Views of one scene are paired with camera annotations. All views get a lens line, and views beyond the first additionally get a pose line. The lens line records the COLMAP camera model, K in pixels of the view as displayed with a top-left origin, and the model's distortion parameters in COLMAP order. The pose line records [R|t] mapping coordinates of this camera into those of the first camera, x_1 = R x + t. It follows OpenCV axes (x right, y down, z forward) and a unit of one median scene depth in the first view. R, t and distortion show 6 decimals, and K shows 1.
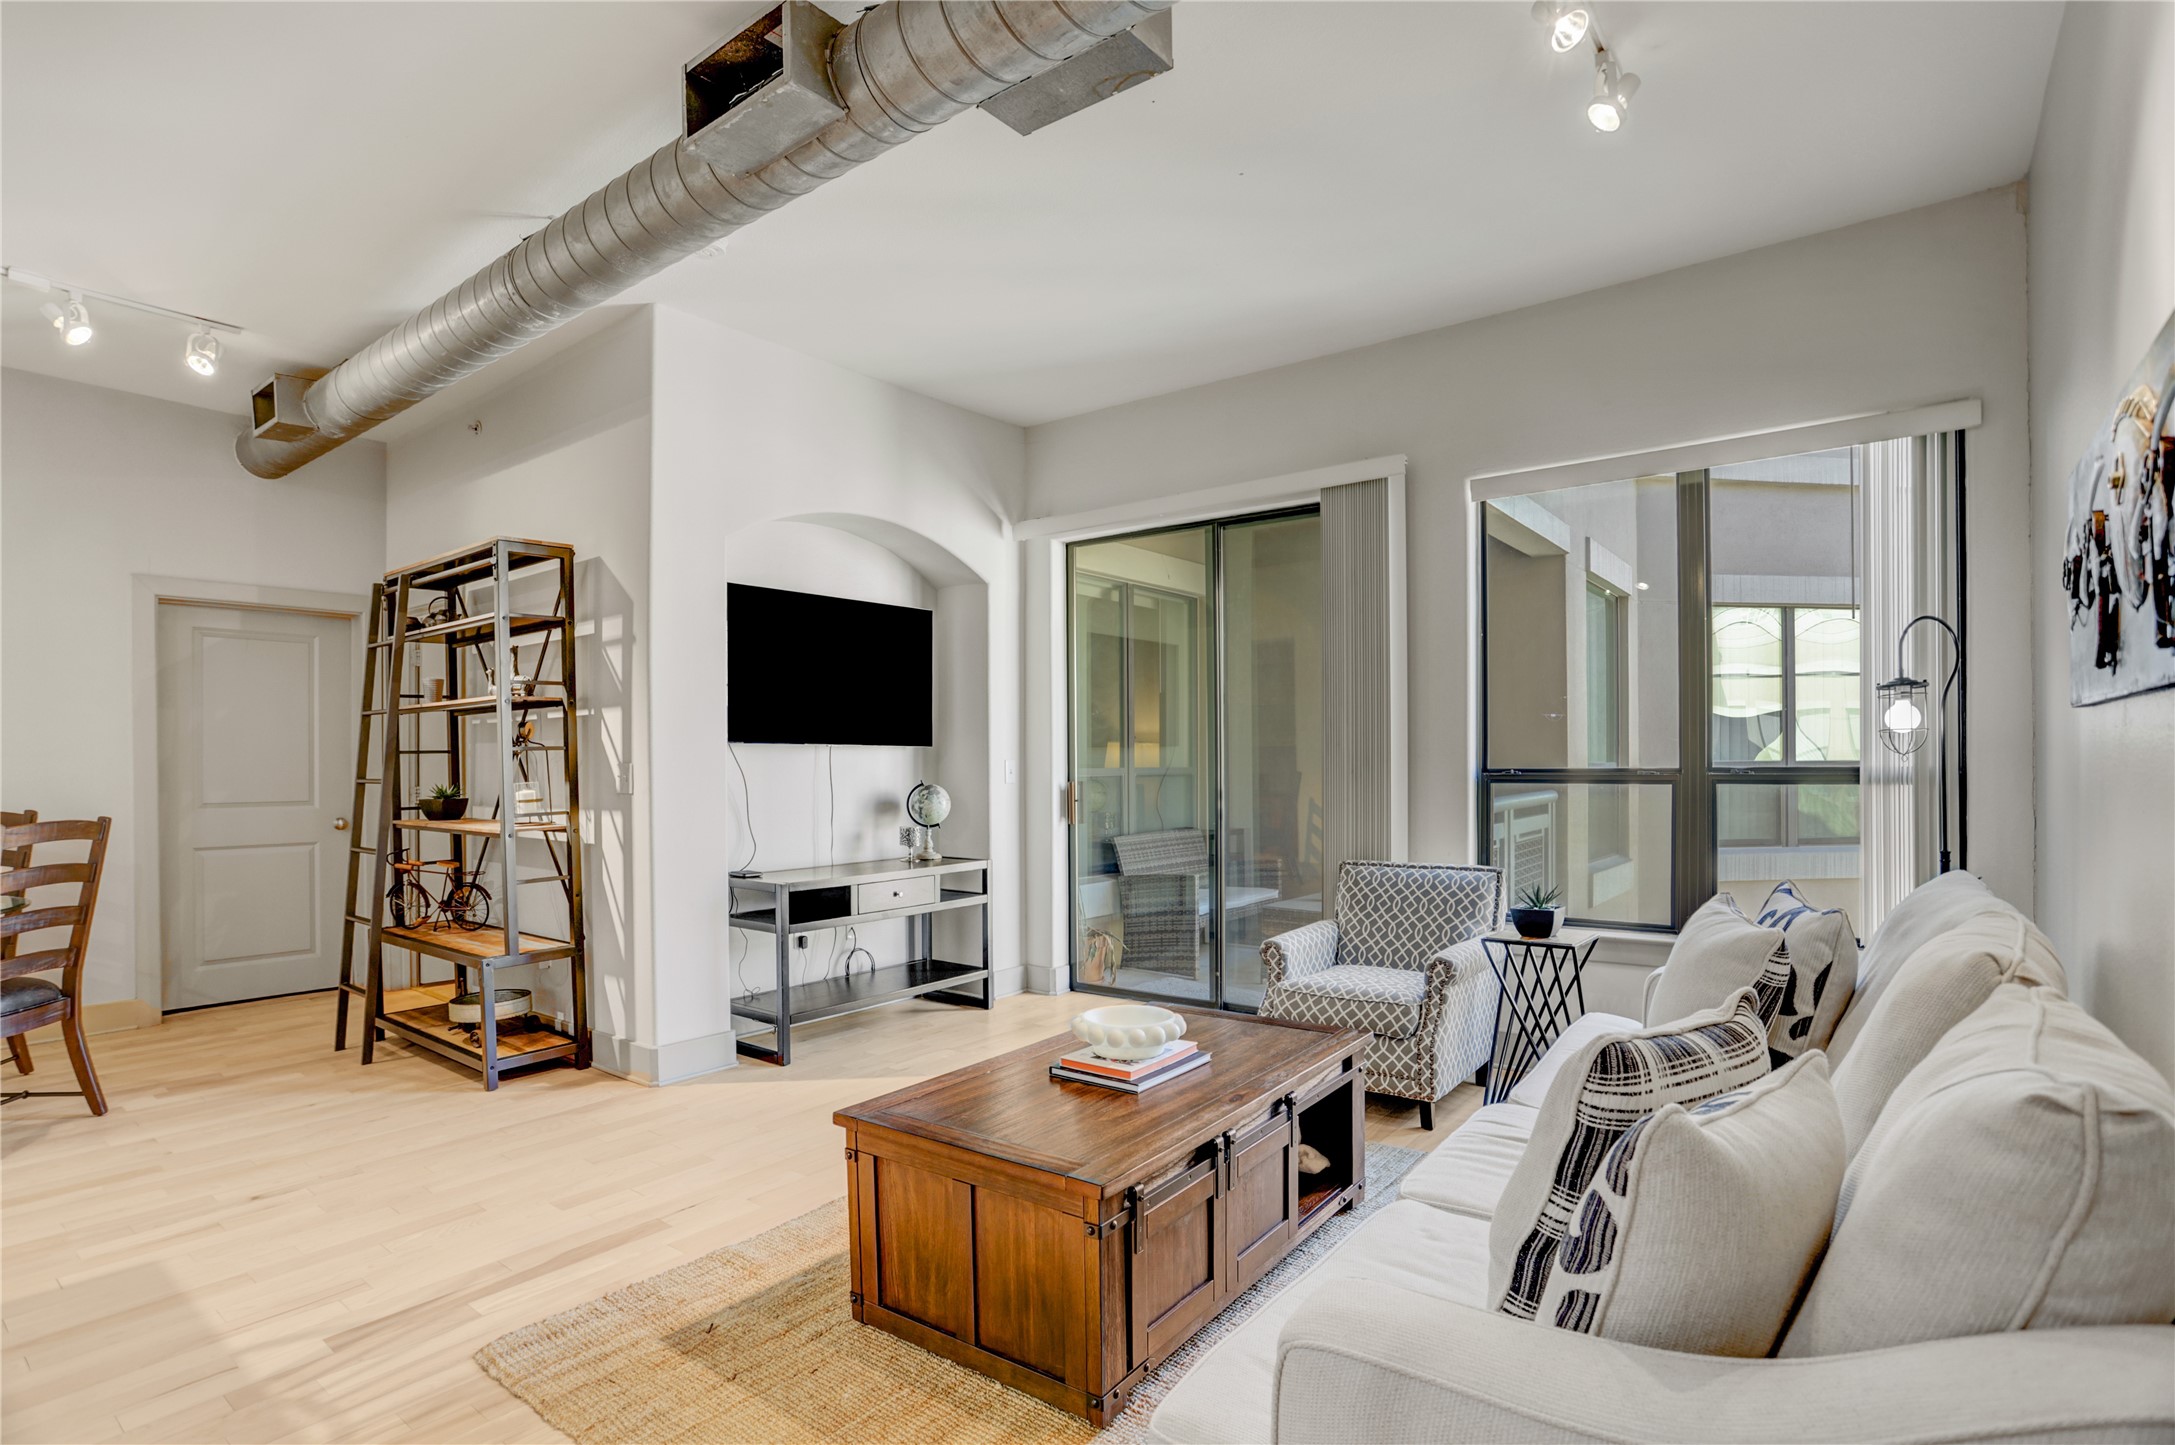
lens RADIAL K [[1055.1, 0, 1028.1], [0, 1055.1, 772.1], [0, 0, 1]] dist [-0.049536, 0.012400]
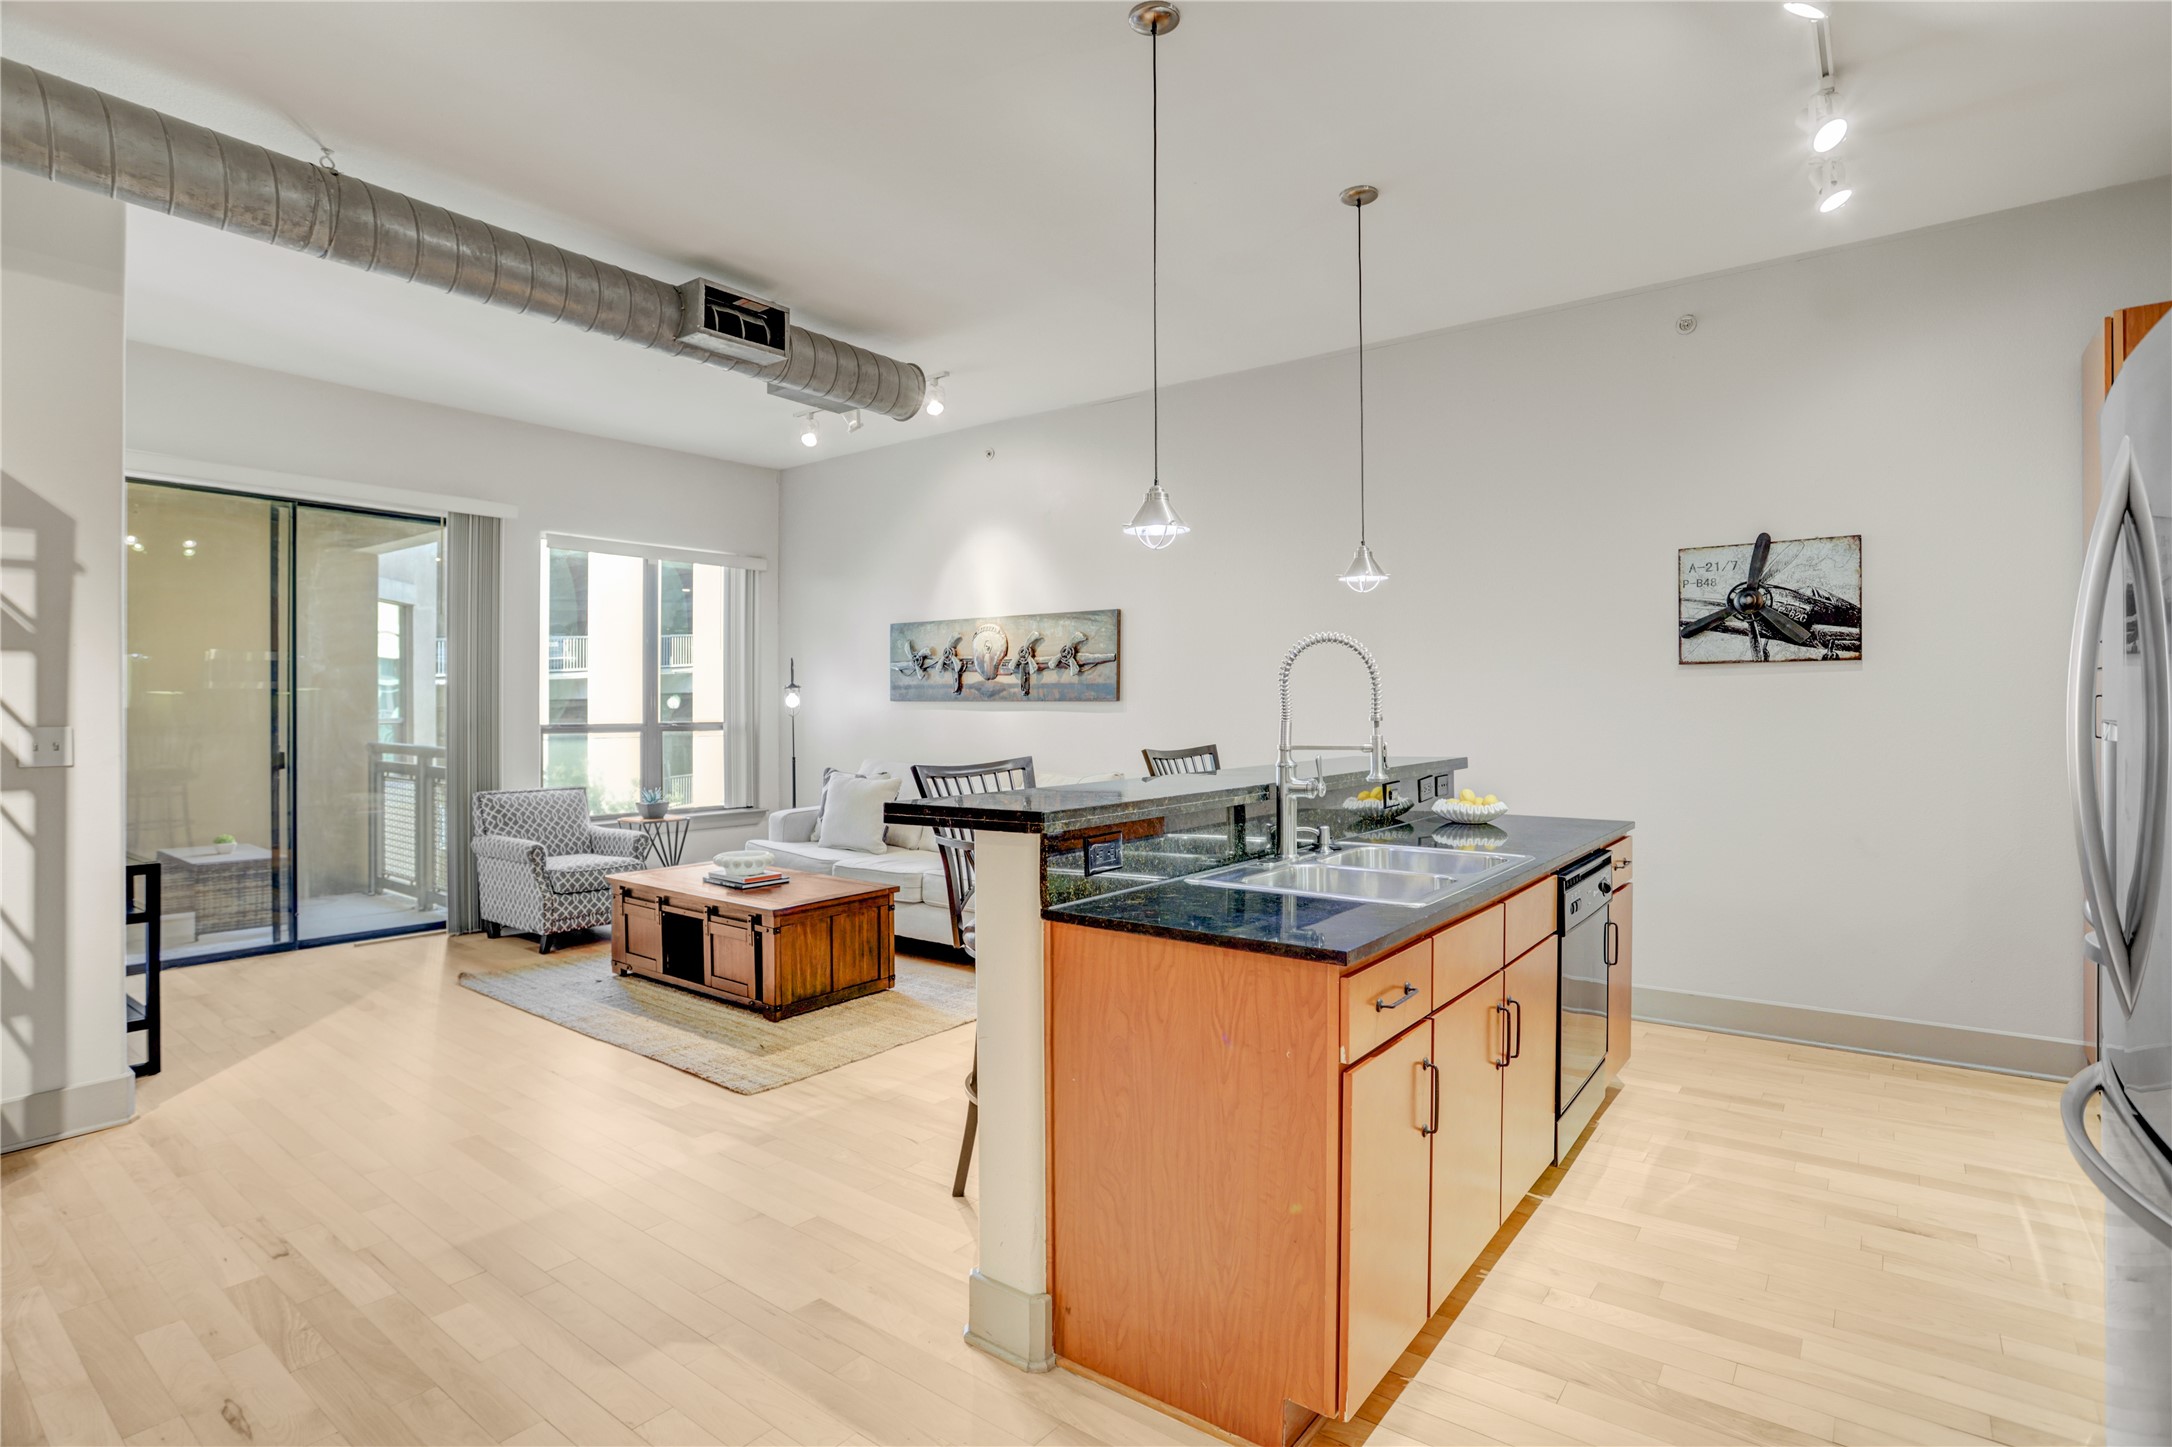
lens RADIAL K [[1090.6, 0, 1066.1], [0, 1090.6, 708.8], [0, 0, 1]] dist [-0.032866, 0.007345]
pose [[-0.003917, 0.005340, 0.999978, -1.150427], [0.007560, 0.999957, -0.005310, -0.012231], [-0.999964, 0.007539, -0.003957, 0.259126]]
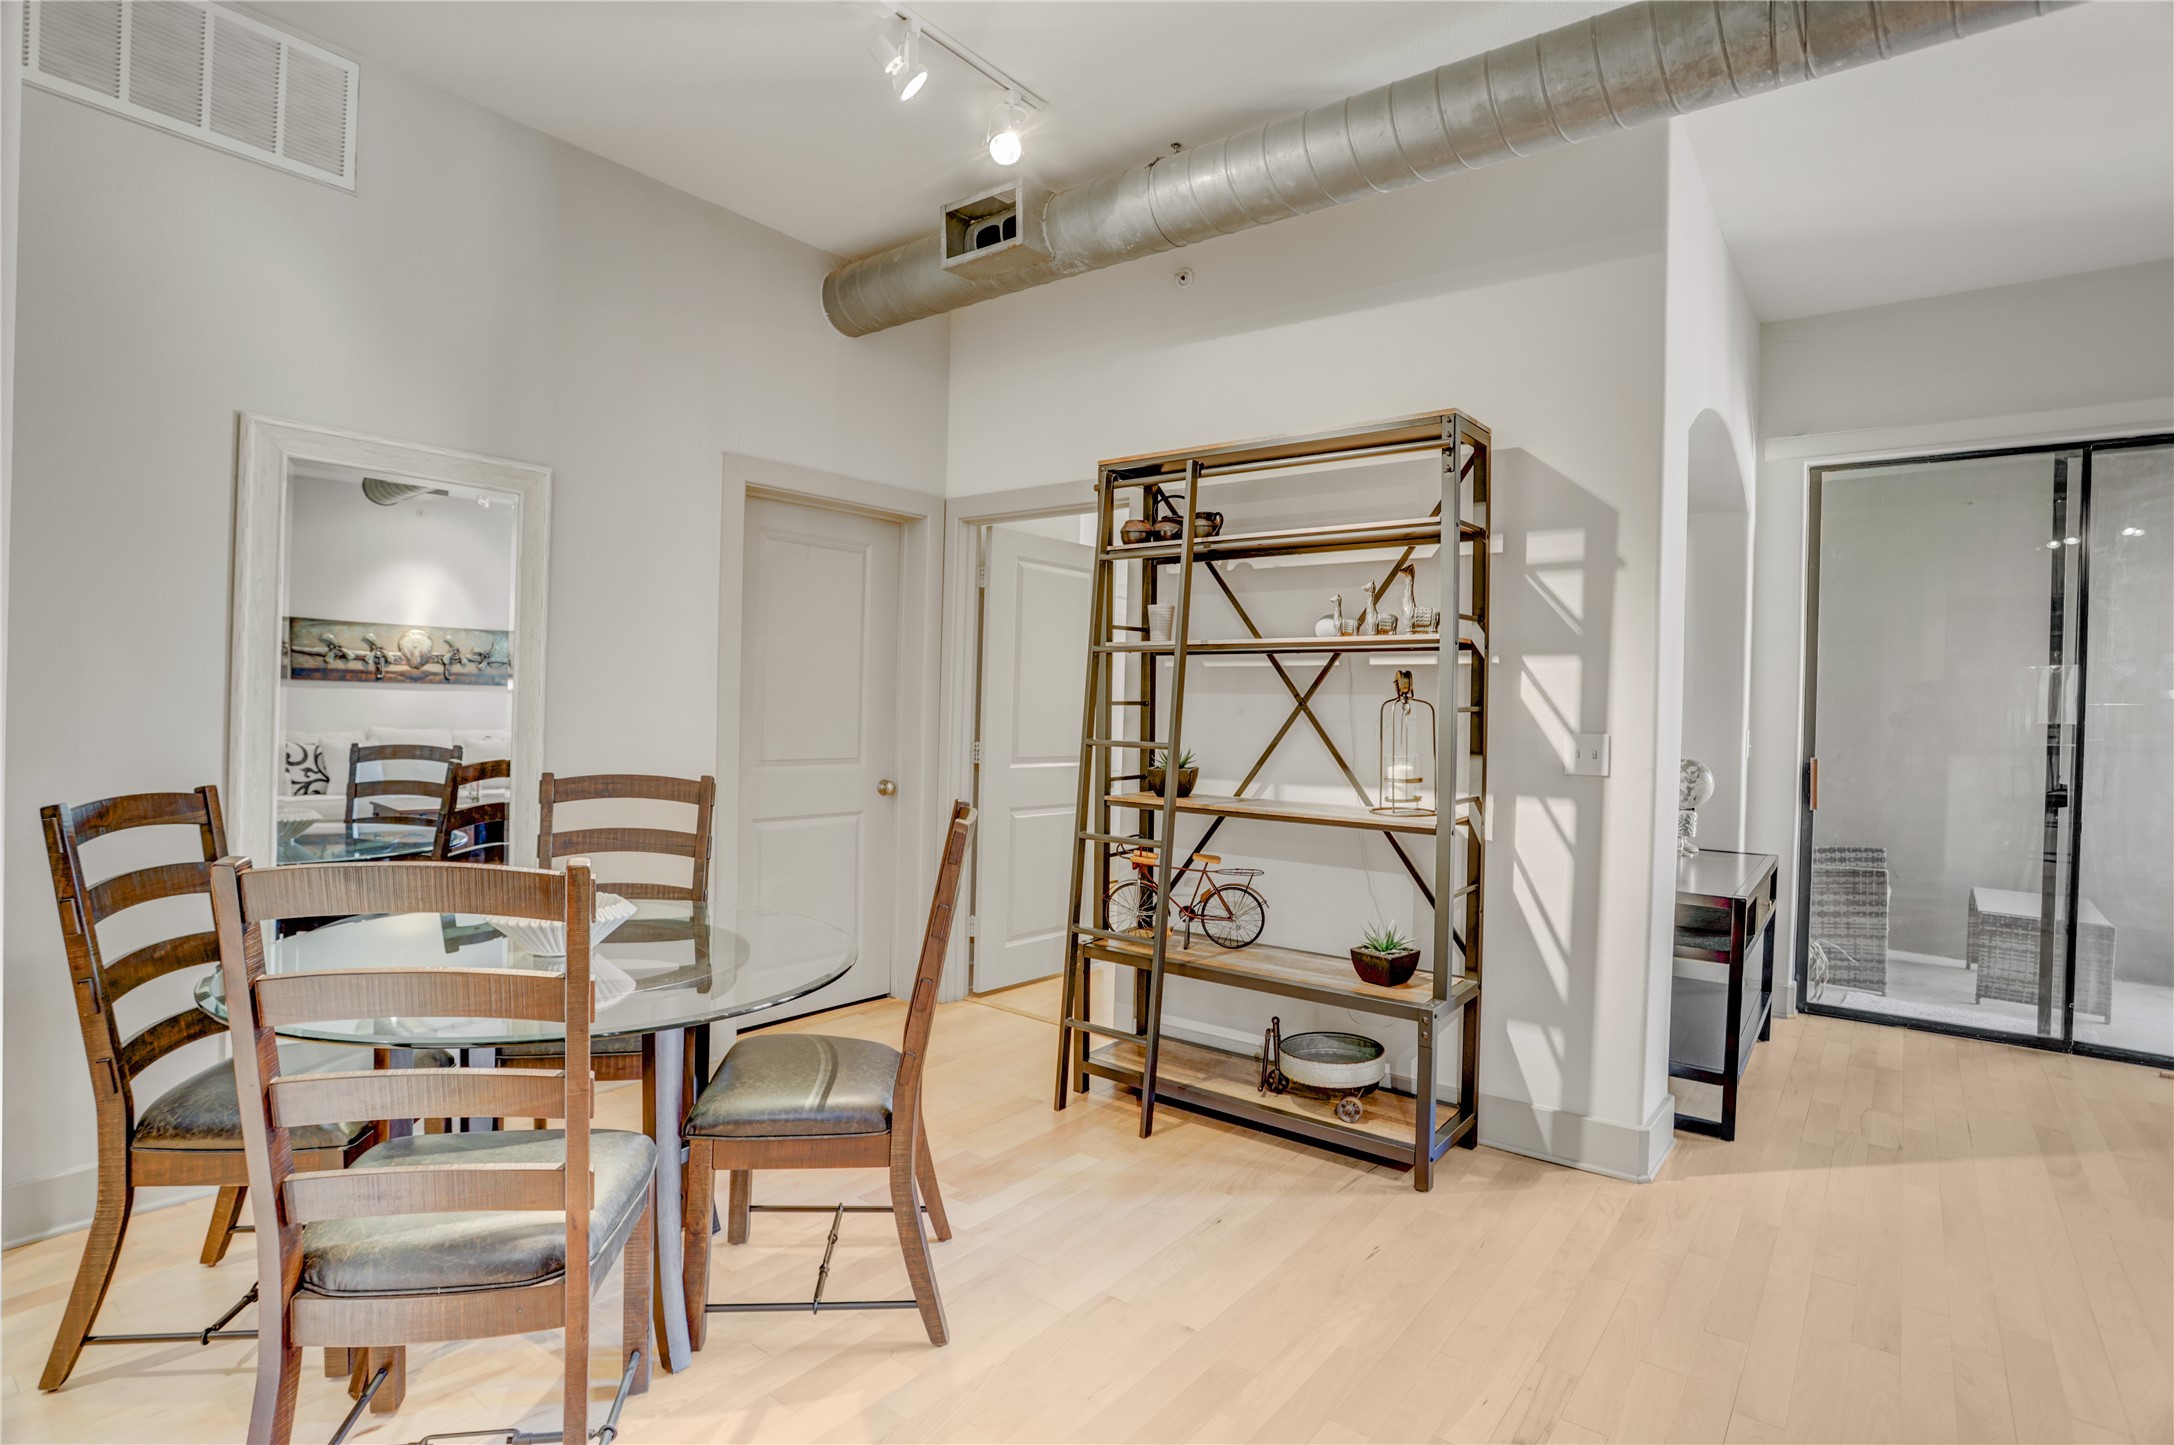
lens RADIAL K [[1054.6, 0, 1066.3], [0, 1054.6, 726.2], [0, 0, 1]] dist [-0.049536, 0.012400]
pose [[0.999600, 0.028255, -0.001487, -0.735344], [-0.028237, 0.999541, 0.011005, -0.011531], [0.001797, -0.010959, 0.999938, 0.277898]]
